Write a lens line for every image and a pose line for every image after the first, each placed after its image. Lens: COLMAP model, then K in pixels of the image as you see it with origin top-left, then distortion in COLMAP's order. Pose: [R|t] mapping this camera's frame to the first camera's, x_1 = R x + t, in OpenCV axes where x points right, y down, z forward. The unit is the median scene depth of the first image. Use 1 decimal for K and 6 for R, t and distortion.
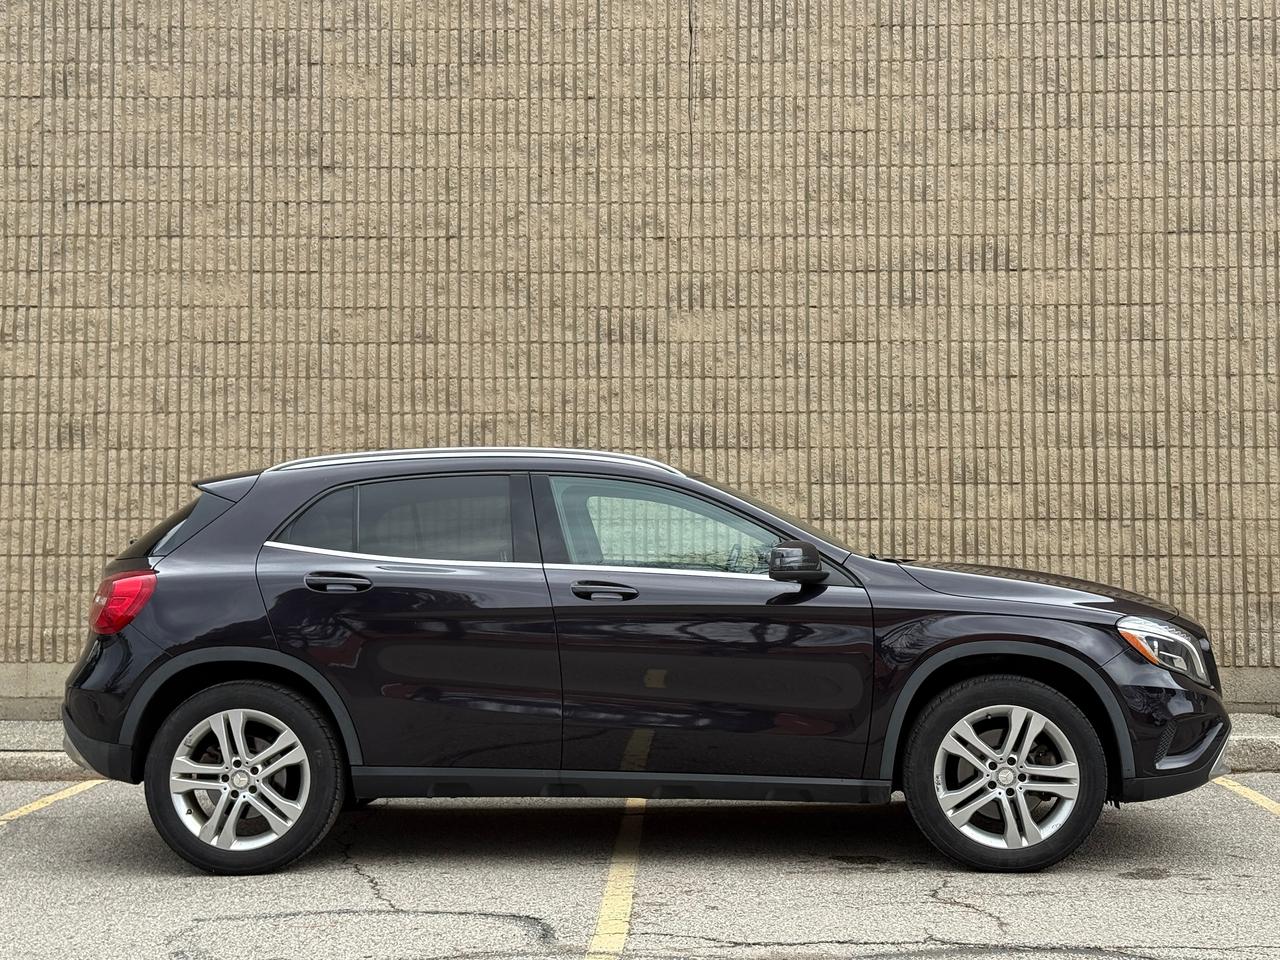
lens RADIAL K [[1866.9, 0, 636.4], [0, 1866.9, 483.9], [0, 0, 1]] dist [0.135979, 0.000000]
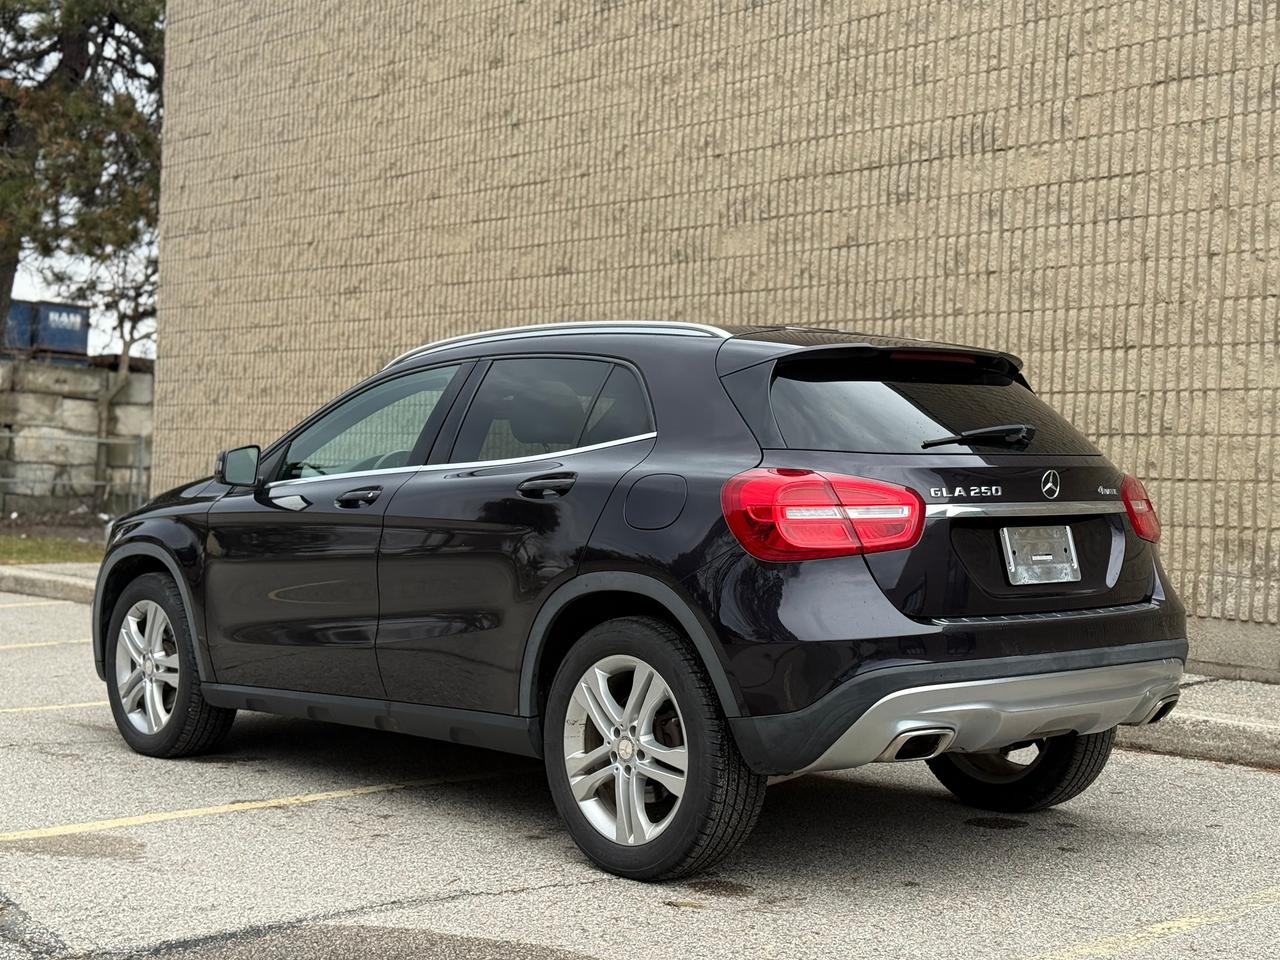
lens RADIAL K [[1866.9, 0, 614.9], [0, 1866.9, 480.8], [0, 0, 1]] dist [0.135979, 0.000000]
pose [[0.679319, 0.021719, -0.733522, 0.727141], [0.008720, 0.999252, 0.037662, 0.005737], [0.733791, -0.031981, 0.678622, 0.266978]]
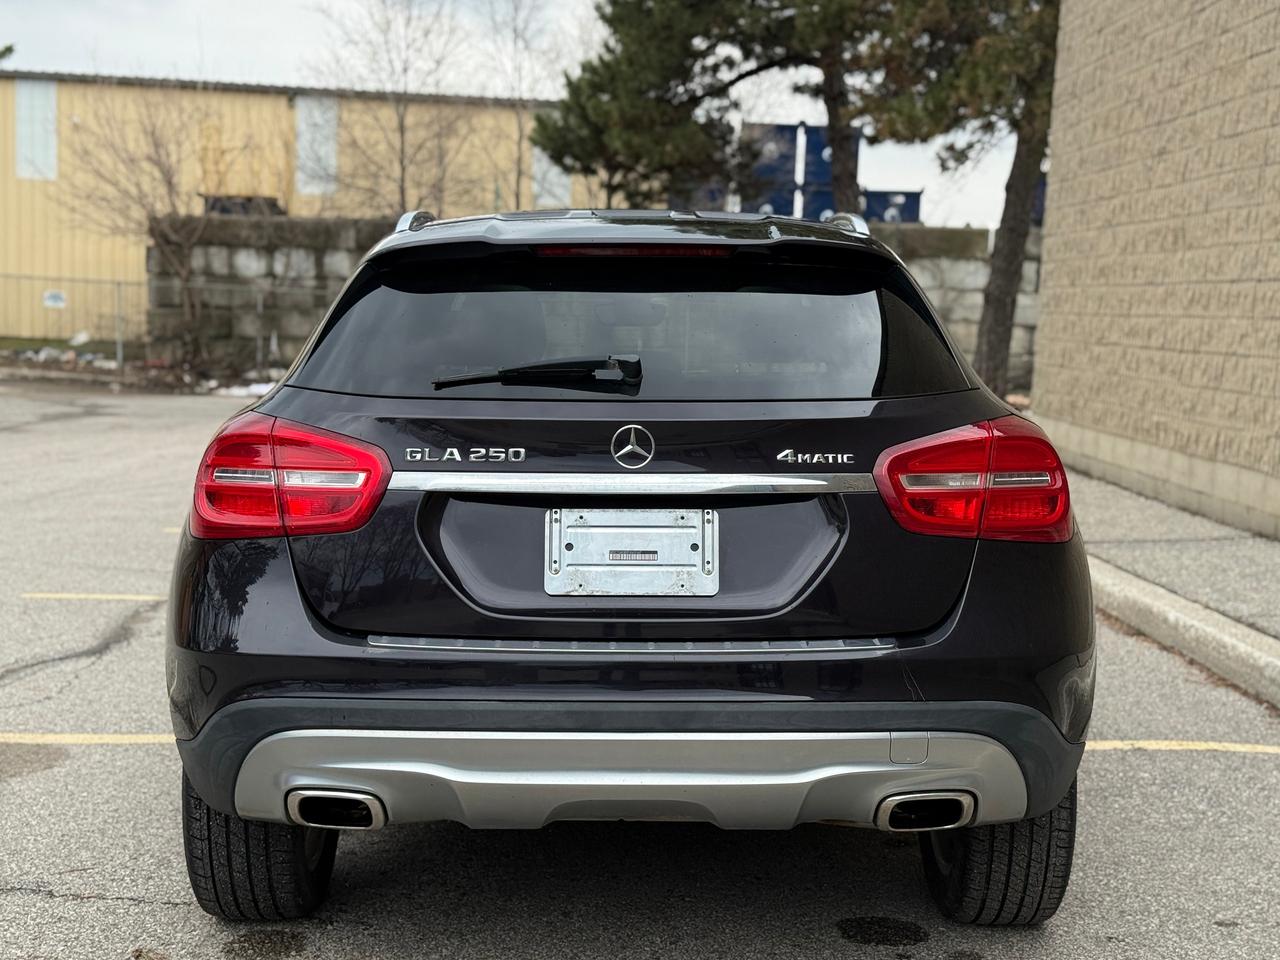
lens RADIAL K [[1866.9, 0, 641.2], [0, 1866.9, 484.7], [0, 0, 1]] dist [0.135979, 0.000000]
pose [[0.061839, 0.095399, -0.993517, 0.763358], [0.022948, 0.995023, 0.096972, 0.001754], [0.997822, -0.028796, 0.059342, 0.635509]]
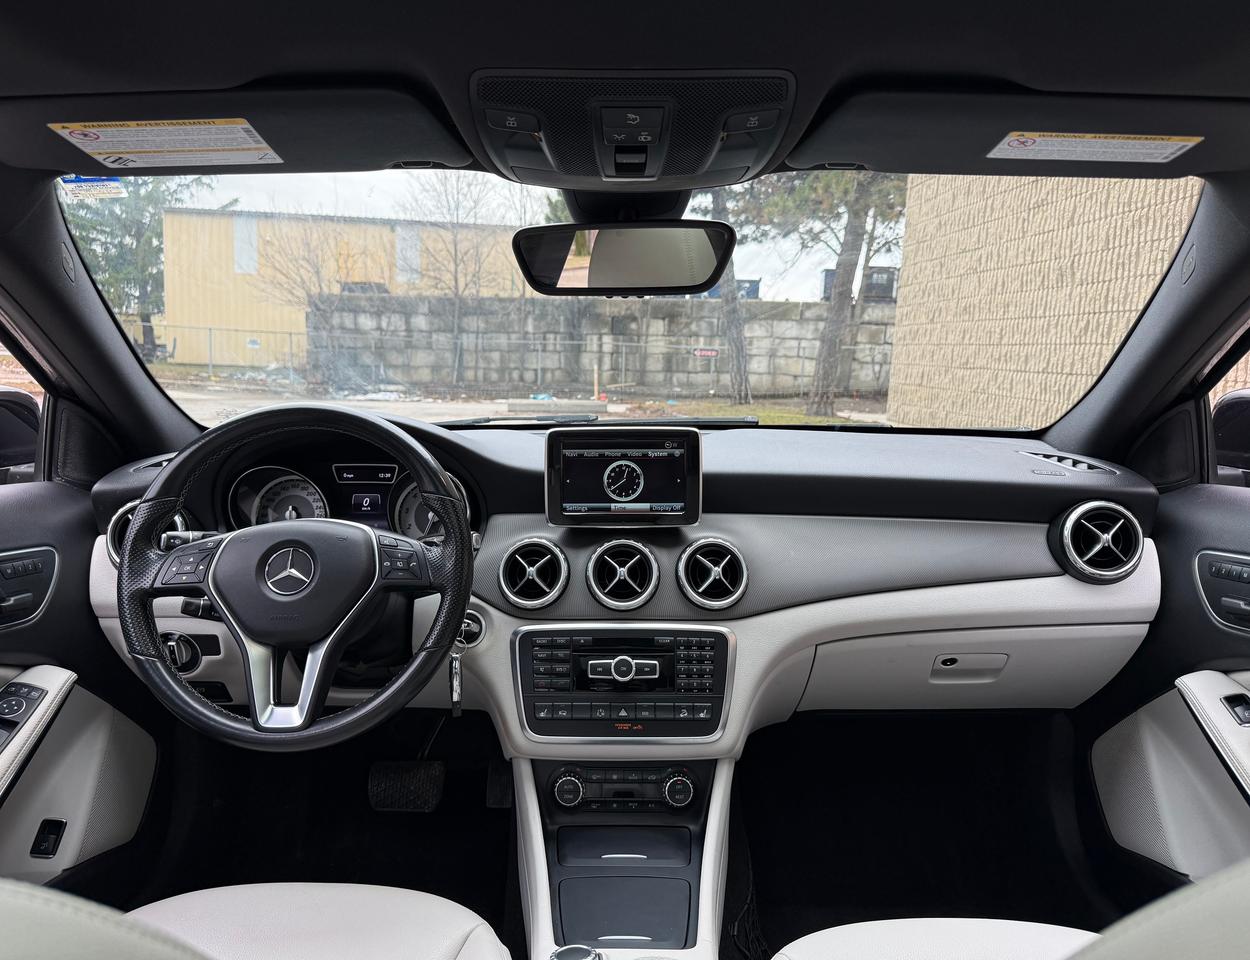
lens RADIAL K [[957.7, 0, 630.7], [0, 957.7, 492.2], [0, 0, 1]] dist [0.034167, -0.015673]
pose [[0.097055, 0.146259, -0.984474, 0.315591], [0.021505, 0.988604, 0.148993, 0.013694], [0.995047, -0.035632, 0.092803, 0.661799]]
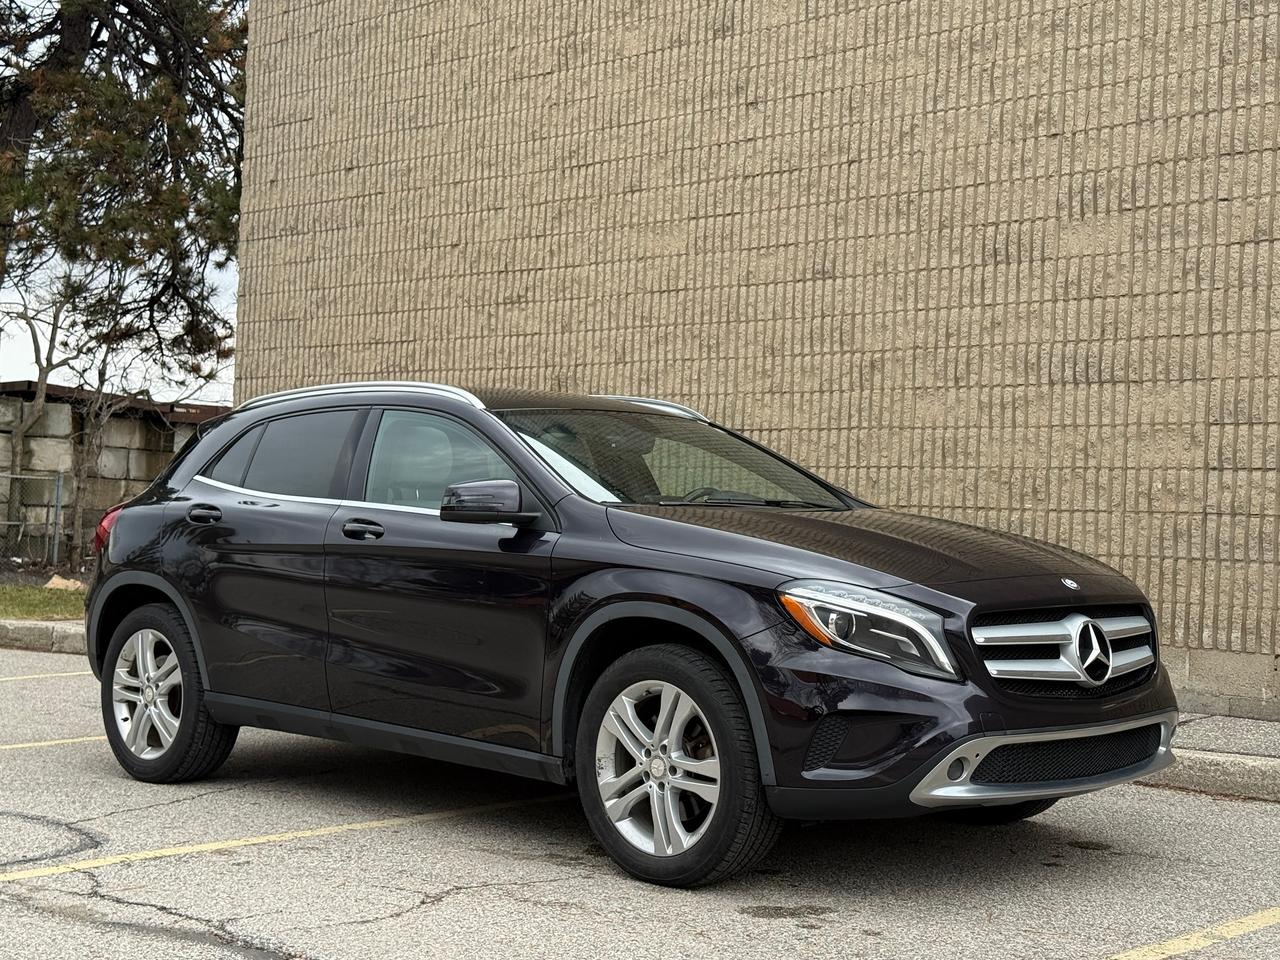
lens RADIAL K [[1866.9, 0, 639.7], [0, 1866.9, 495.3], [0, 0, 1]] dist [0.135979, 0.000000]
pose [[0.747972, 0.015412, -0.663551, 0.444035], [0.000669, 0.999712, 0.023974, 0.010591], [0.663730, -0.018375, 0.747747, 0.236549]]
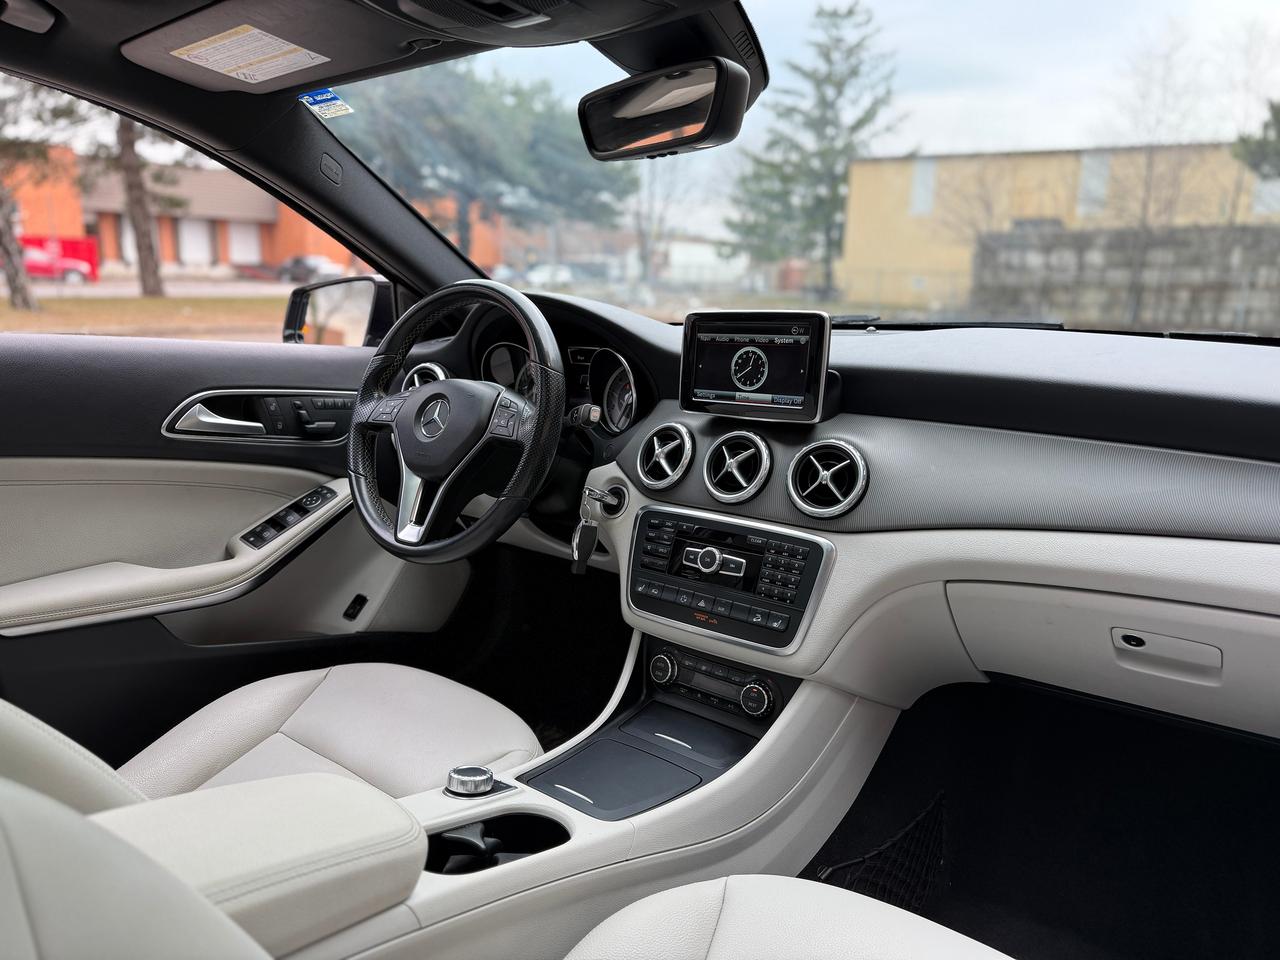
lens RADIAL K [[901.9, 0, 612.7], [0, 901.9, 502.0], [0, 0, 1]] dist [0.040150, -0.037563]
pose [[-0.570242, 0.187057, -0.799896, 0.293758], [0.020886, 0.976716, 0.213517, 0.022859], [0.821211, 0.105049, -0.560871, 0.723392]]
